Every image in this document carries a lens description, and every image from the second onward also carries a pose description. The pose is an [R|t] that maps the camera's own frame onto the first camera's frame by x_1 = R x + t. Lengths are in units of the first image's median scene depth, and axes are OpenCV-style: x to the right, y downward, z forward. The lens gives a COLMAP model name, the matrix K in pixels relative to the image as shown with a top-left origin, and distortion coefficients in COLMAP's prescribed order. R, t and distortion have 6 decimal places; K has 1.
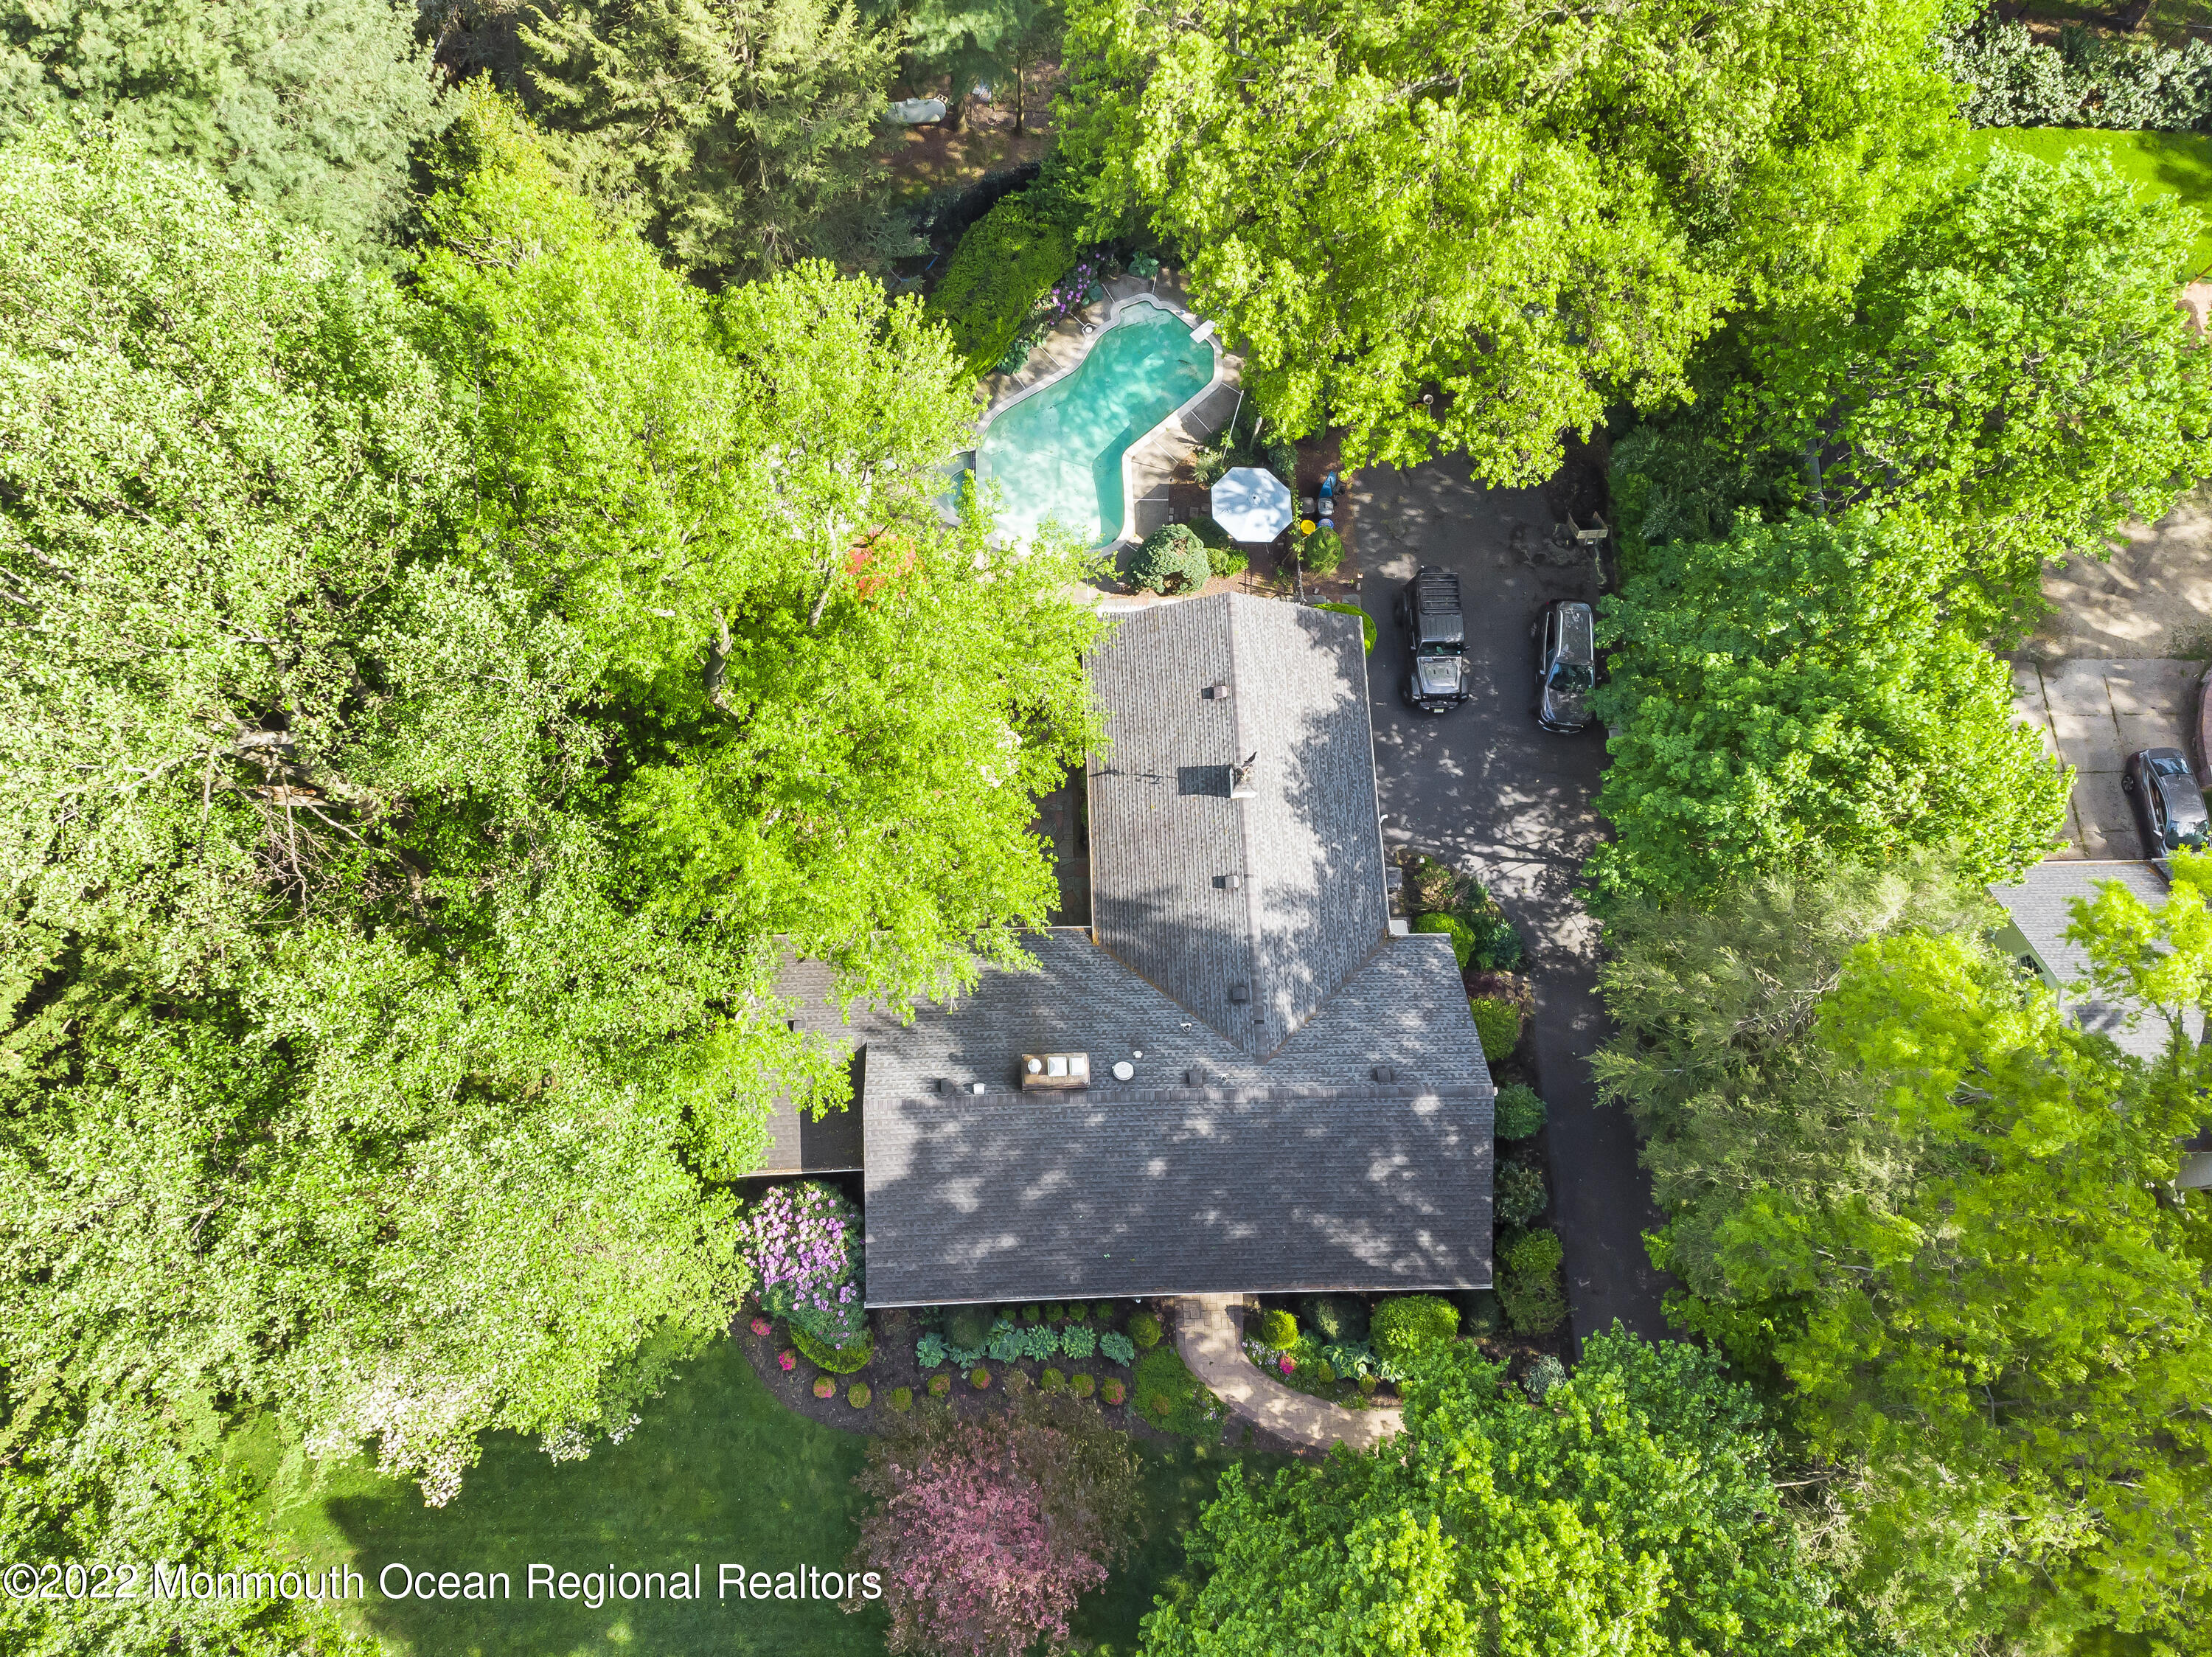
lens RADIAL K [[1609.2, 0, 1106.0], [0, 1609.2, 828.5], [0, 0, 1]] dist [0.200913, -0.208104]
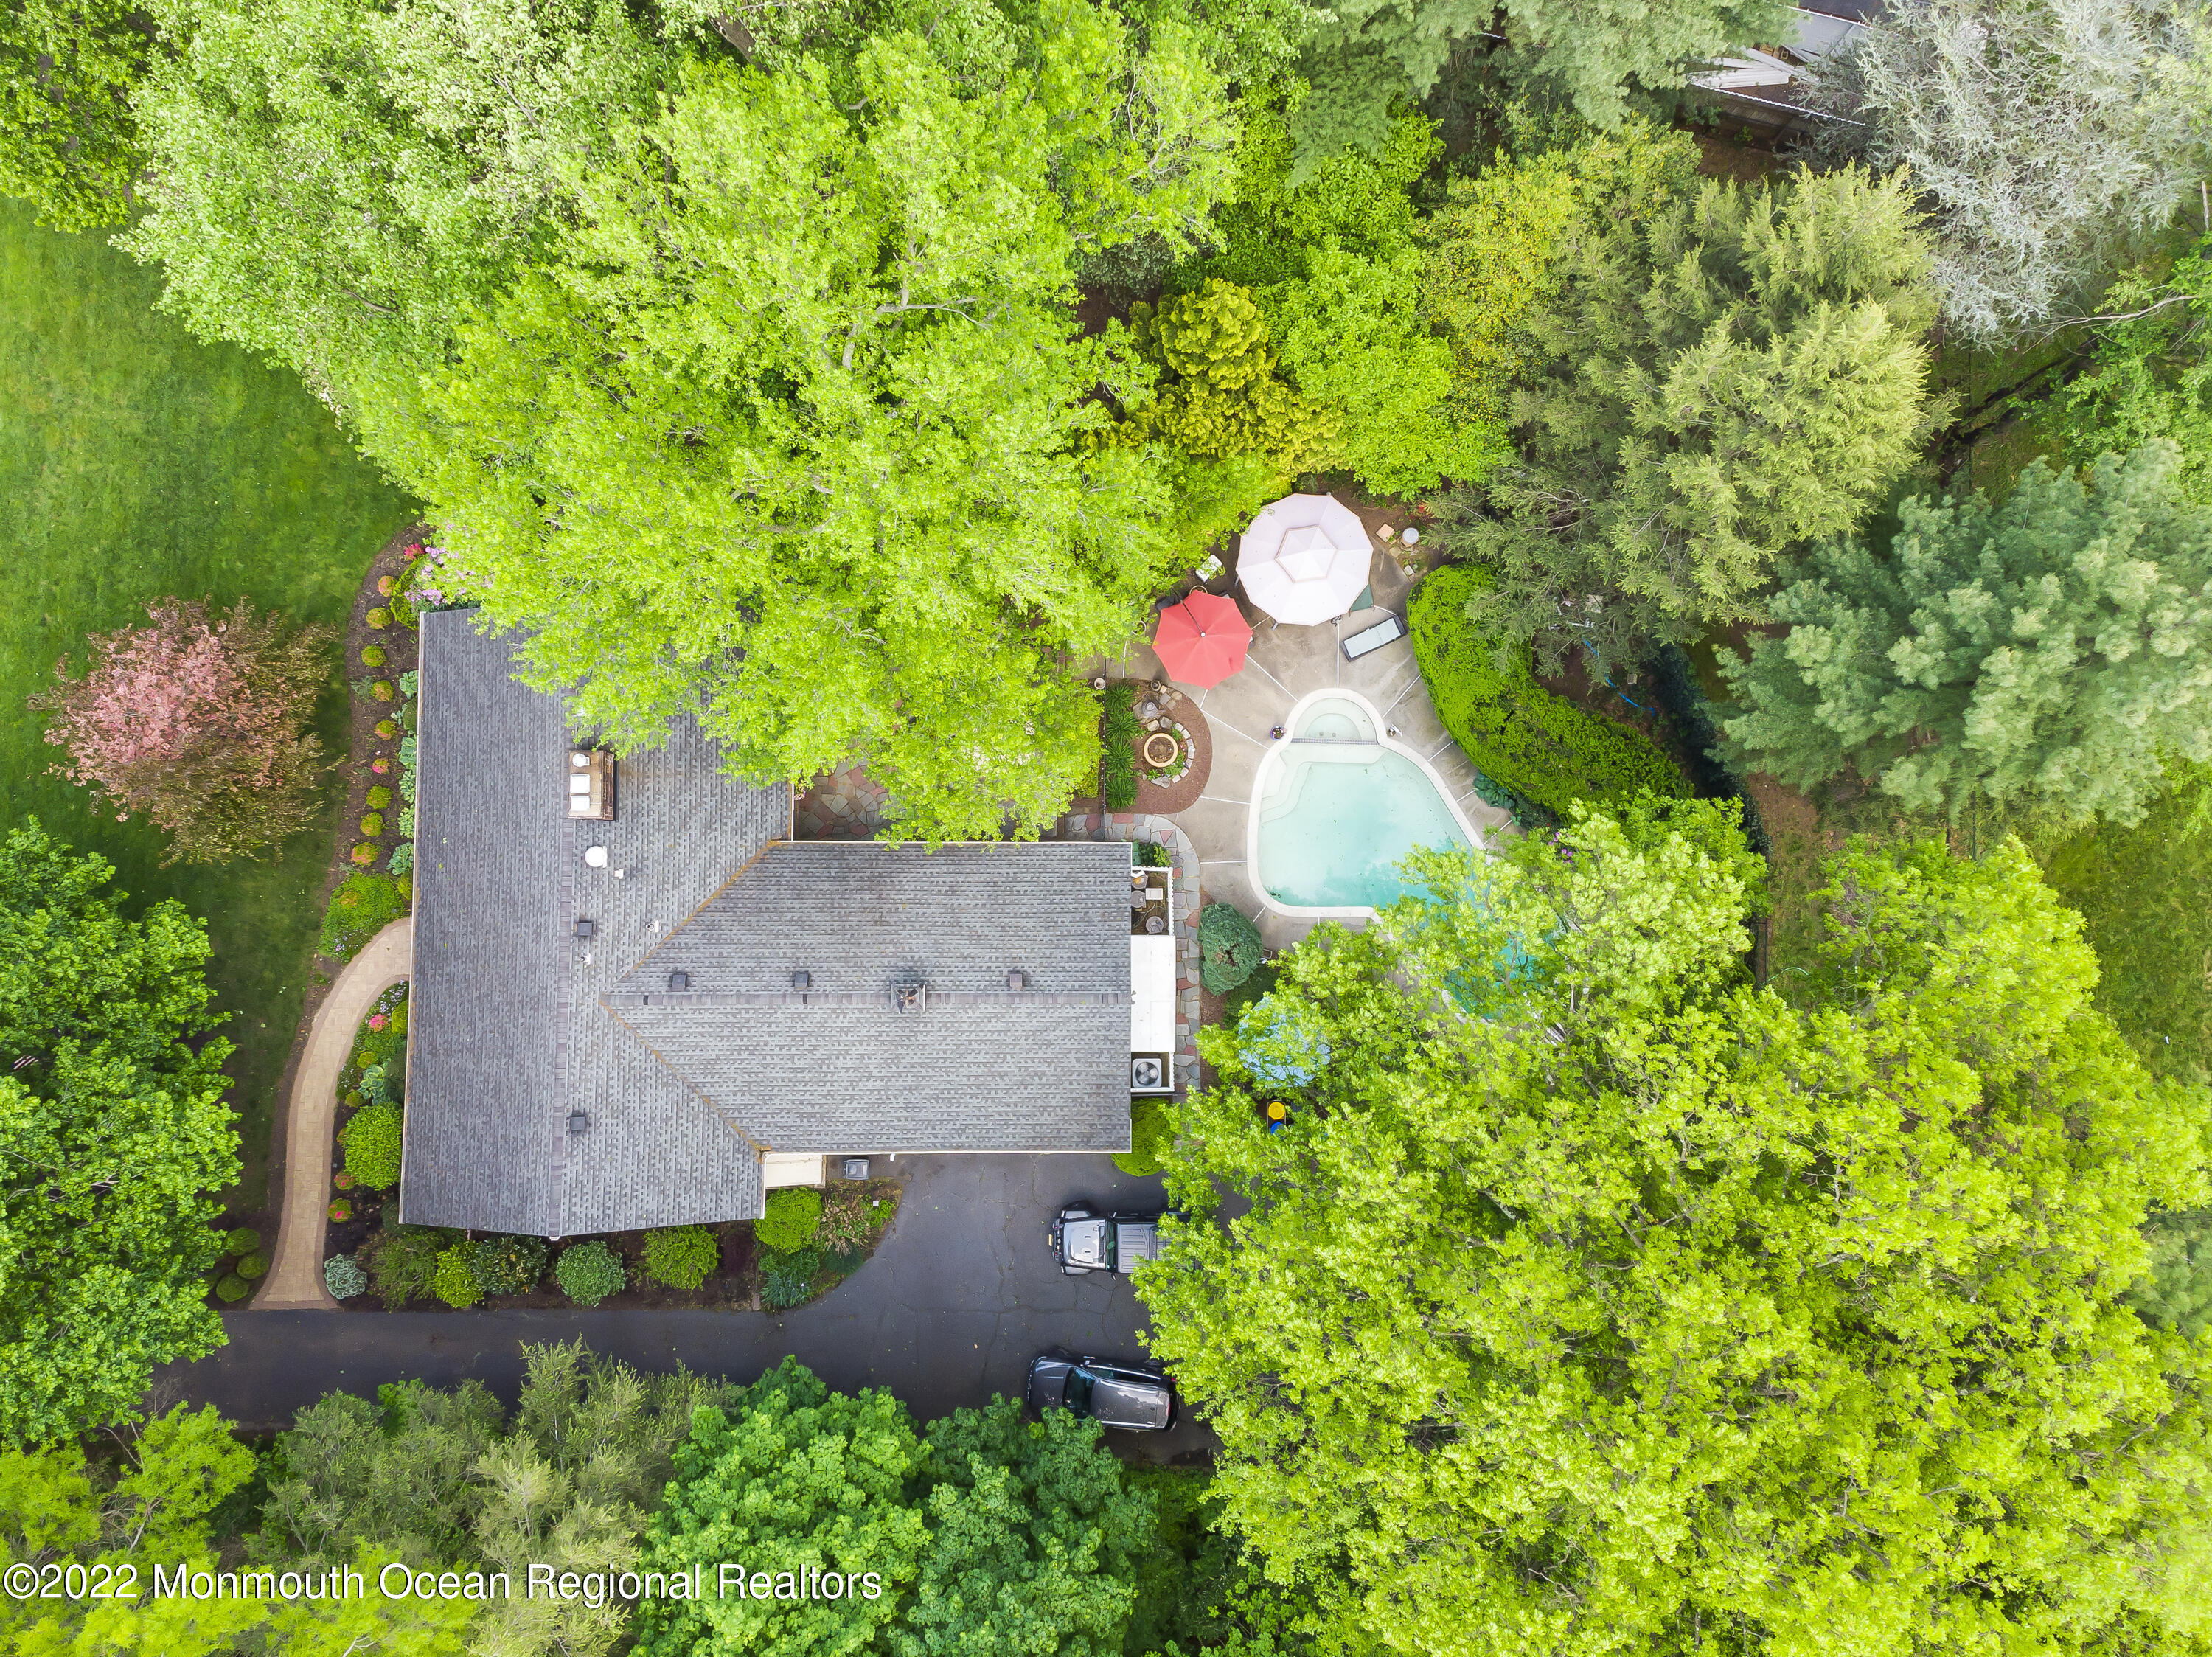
lens RADIAL K [[1614.4, 0, 1097.7], [0, 1614.4, 828.9], [0, 0, 1]] dist [0.190795, -0.201251]
pose [[-0.040467, 0.991413, -0.124347, 0.103624], [-0.951116, -0.000087, 0.308835, -0.440569], [0.306172, 0.130766, 0.942952, 0.136799]]
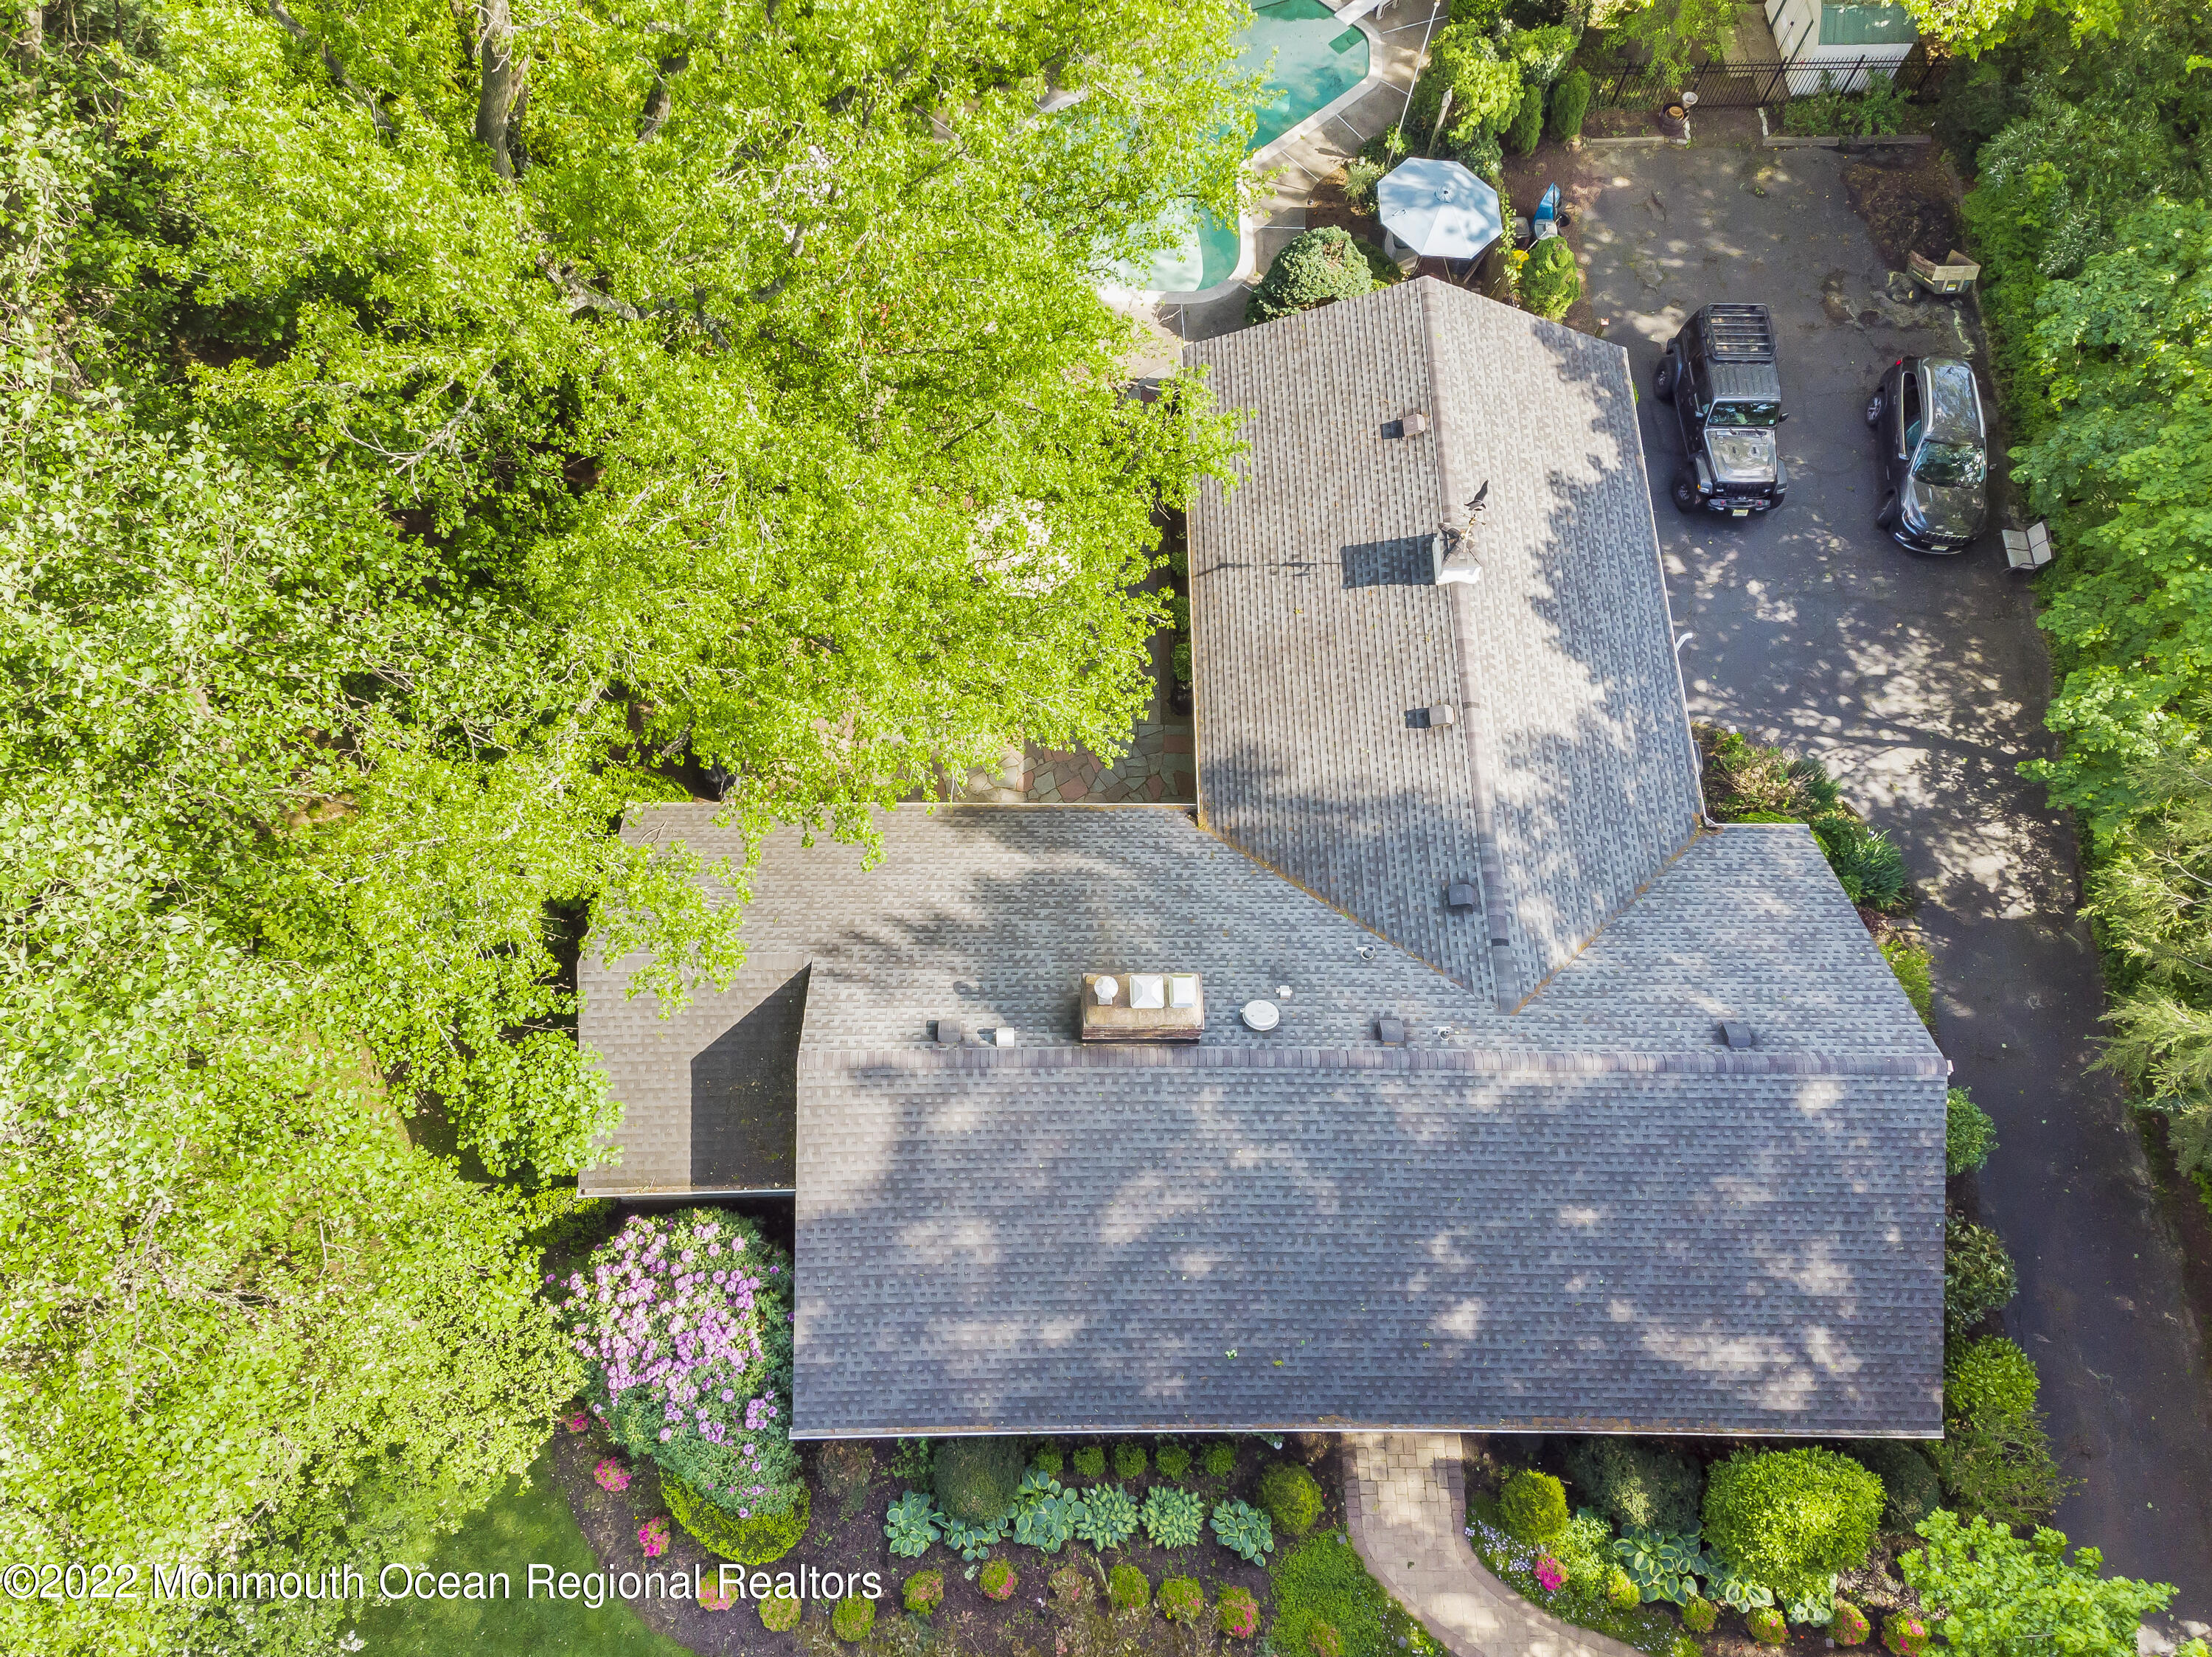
lens RADIAL K [[1614.4, 0, 1097.7], [0, 1614.4, 828.9], [0, 0, 1]] dist [0.190795, -0.201251]
pose [[0.999500, 0.012453, -0.029071, -0.029819], [-0.015274, 0.994976, -0.098937, 0.137782], [0.027693, 0.099332, 0.994669, 0.417567]]
